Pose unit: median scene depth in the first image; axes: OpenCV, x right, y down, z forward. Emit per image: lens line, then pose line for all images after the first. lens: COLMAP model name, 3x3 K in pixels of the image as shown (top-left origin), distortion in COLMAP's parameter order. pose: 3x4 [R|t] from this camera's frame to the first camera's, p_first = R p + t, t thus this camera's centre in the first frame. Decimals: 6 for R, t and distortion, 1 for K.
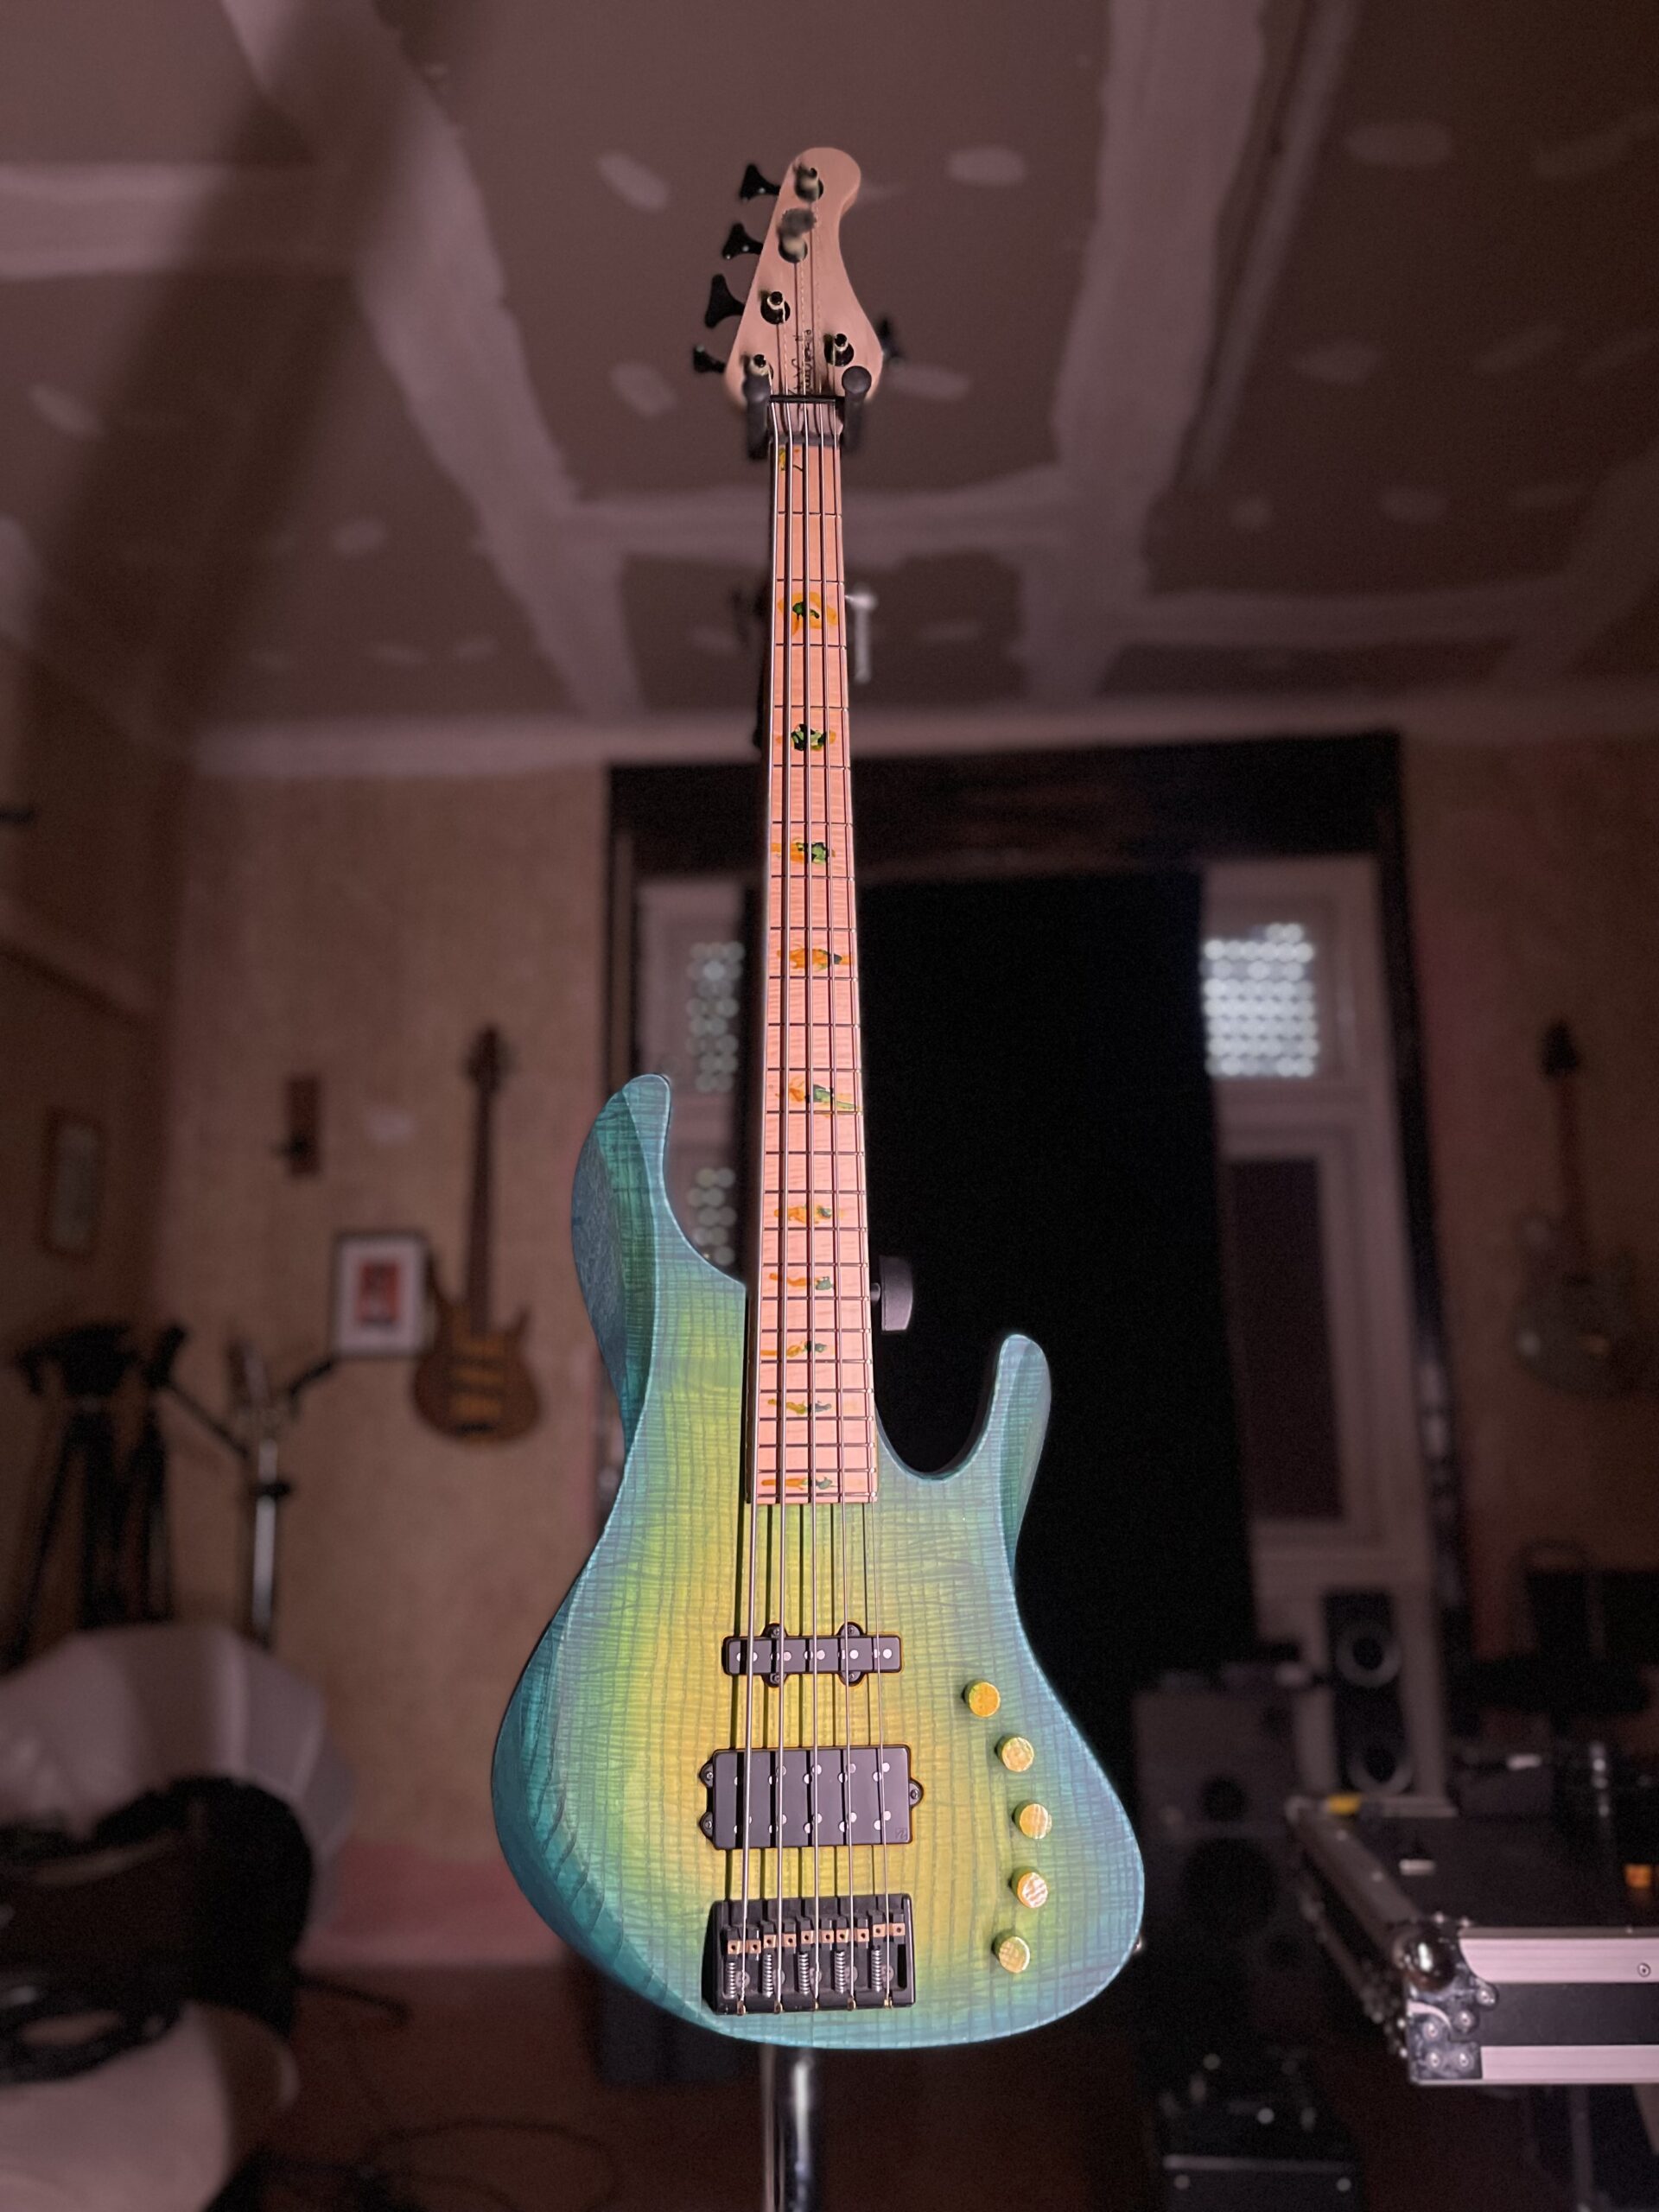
lens RADIAL K [[1704.5, 0, 832.0], [0, 1704.5, 1085.5], [0, 0, 1]] dist [0.053647, -0.077930]
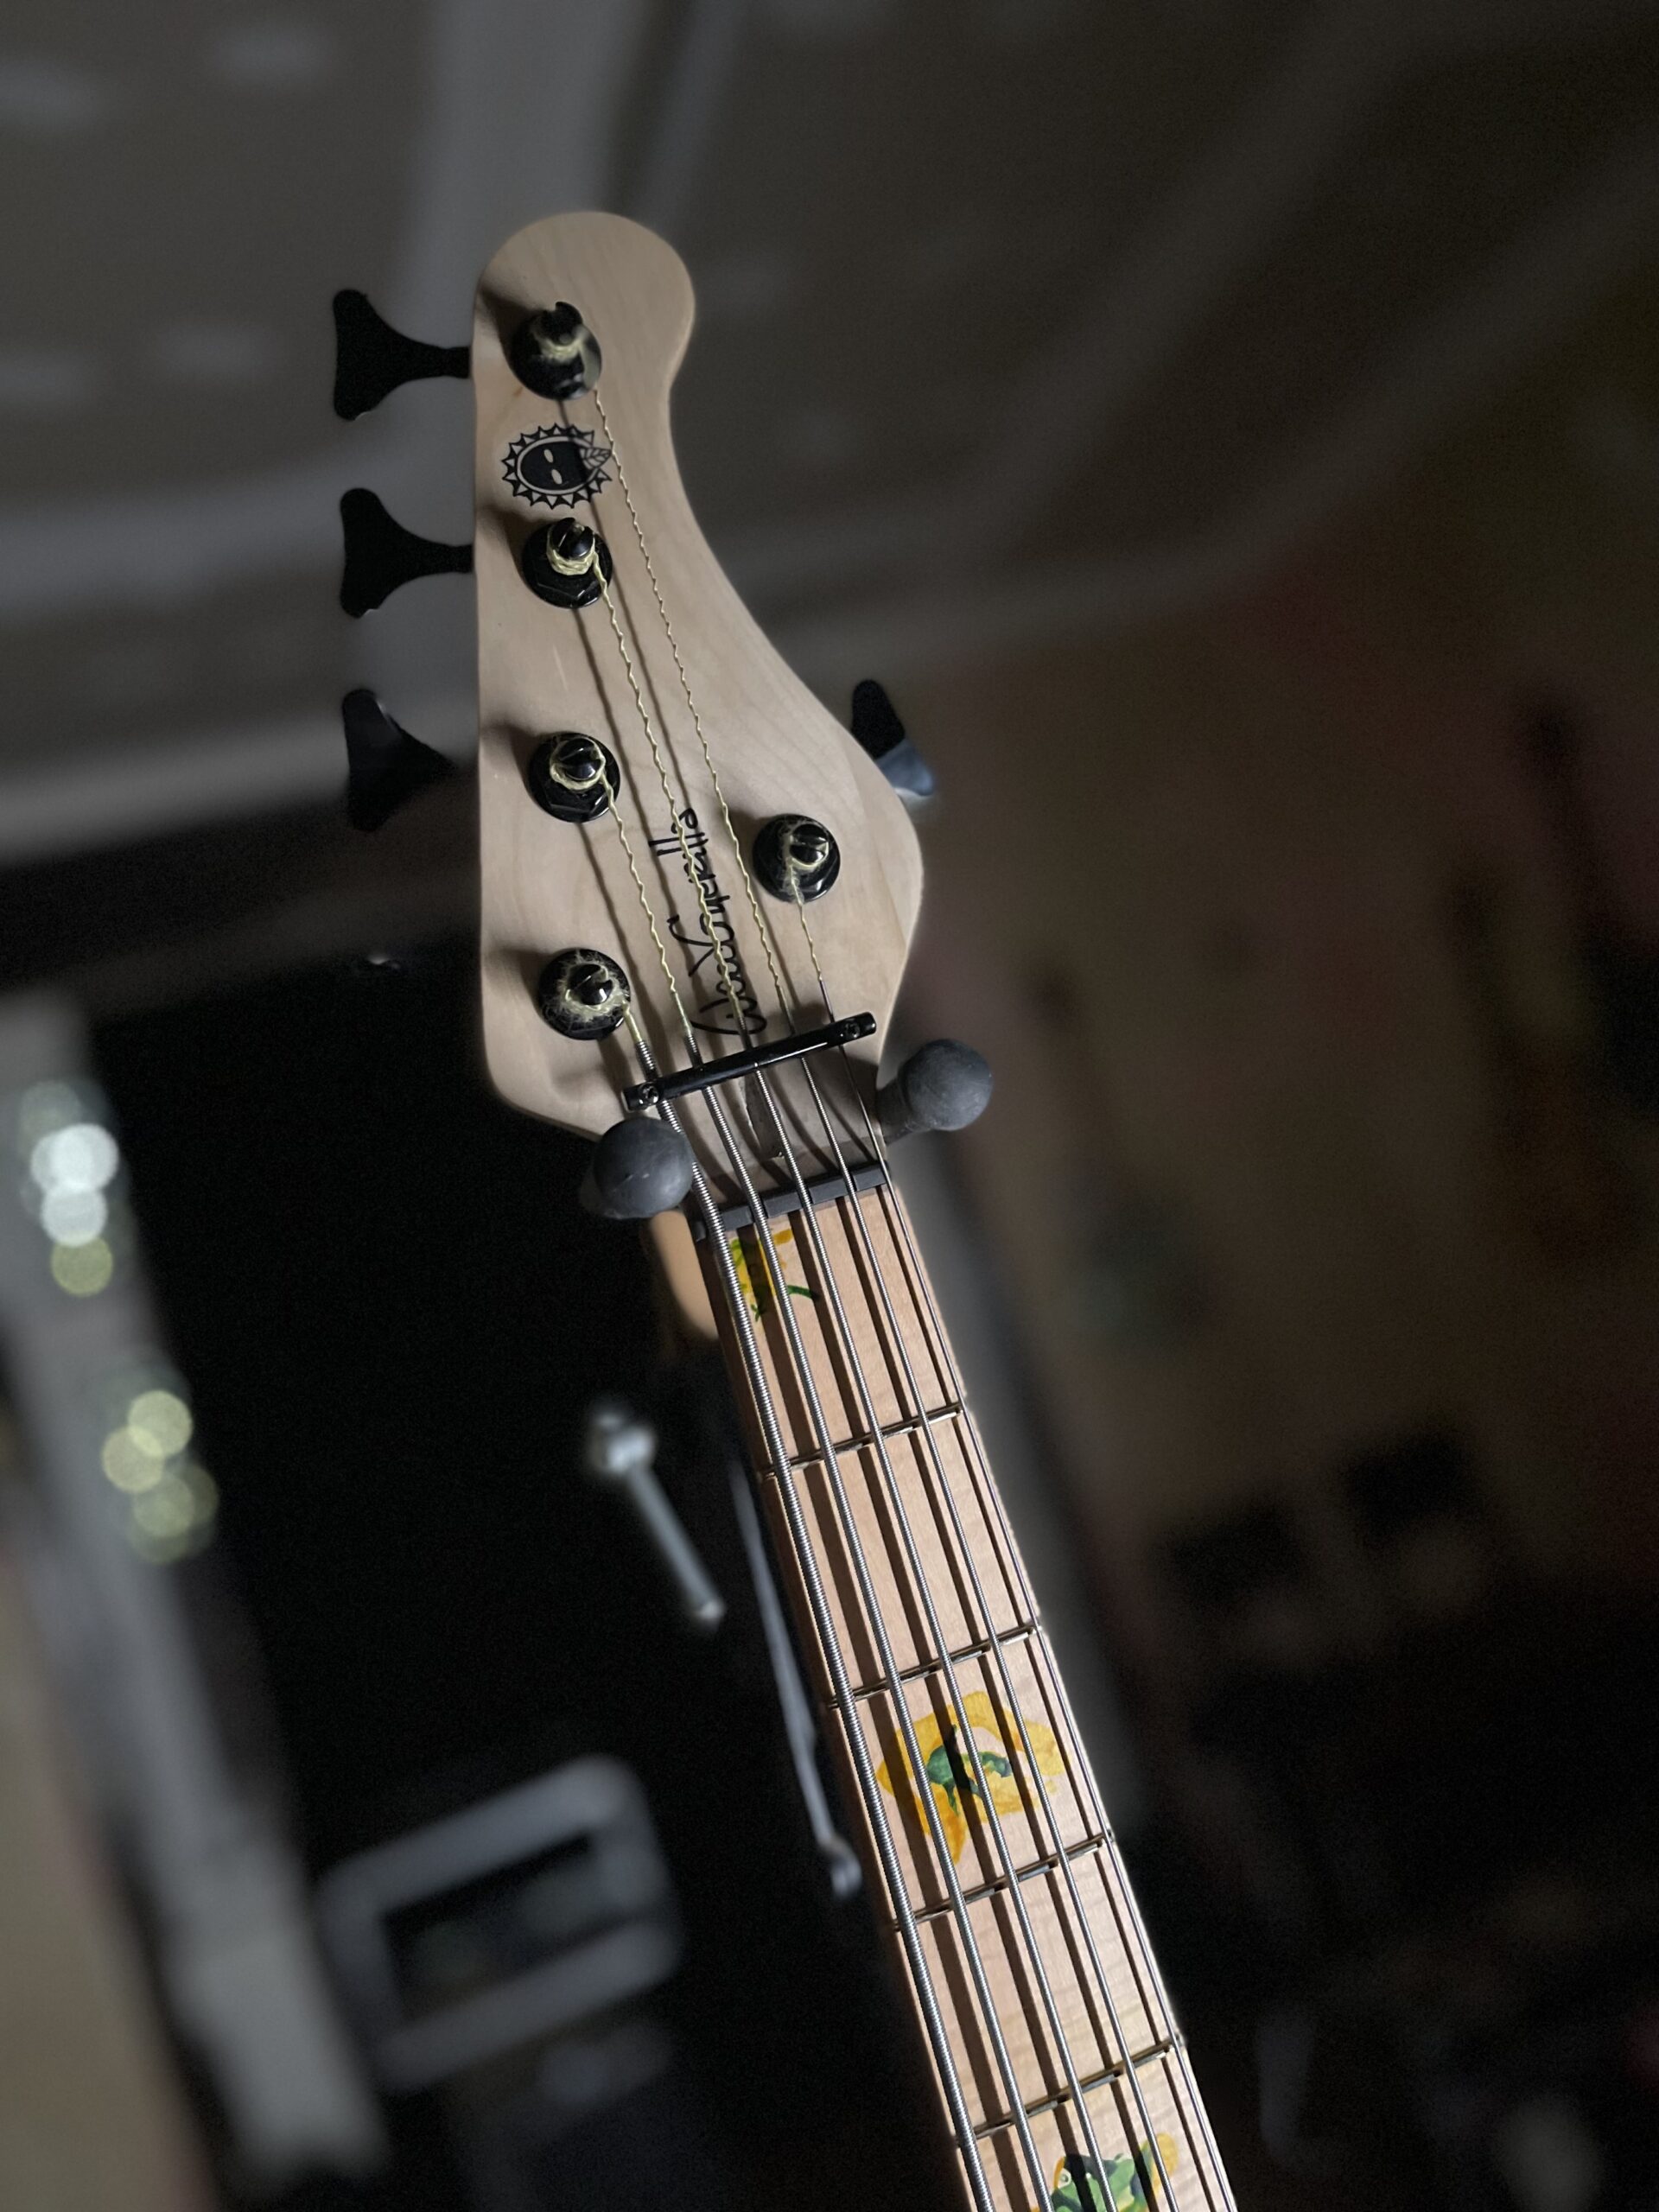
lens RADIAL K [[1704.5, 0, 809.6], [0, 1704.5, 1091.3], [0, 0, 1]] dist [0.053647, -0.077930]
pose [[0.950660, -0.268877, 0.154760, -0.066146], [0.250354, 0.959502, 0.129144, -0.502012], [-0.183217, -0.084027, 0.979475, 0.792448]]
